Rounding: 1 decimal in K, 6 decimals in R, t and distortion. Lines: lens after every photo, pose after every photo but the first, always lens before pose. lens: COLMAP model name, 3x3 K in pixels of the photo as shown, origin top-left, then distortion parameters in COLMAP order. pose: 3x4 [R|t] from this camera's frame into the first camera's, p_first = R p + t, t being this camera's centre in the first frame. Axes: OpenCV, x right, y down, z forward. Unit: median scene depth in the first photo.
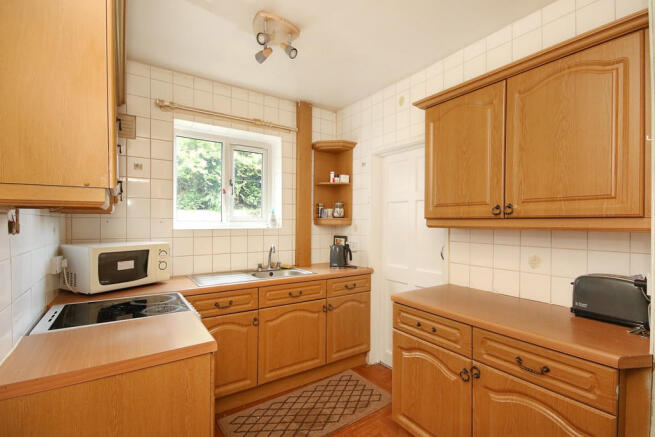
lens RADIAL K [[300.5, 0, 327.0], [0, 300.5, 222.7], [0, 0, 1]] dist [0.004324, 0.000604]
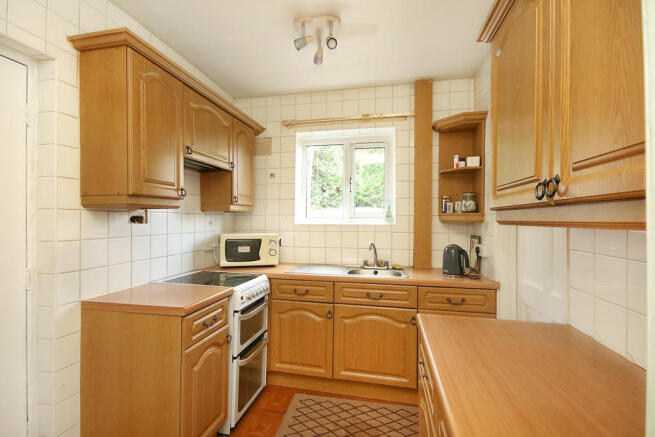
lens RADIAL K [[300.5, 0, 326.4], [0, 300.5, 218.0], [0, 0, 1]] dist [0.004324, 0.000604]
pose [[0.694142, -0.003455, -0.719830, 0.406143], [-0.003400, 0.999962, -0.008078, 0.006165], [0.719830, 0.008054, 0.694104, 0.228461]]
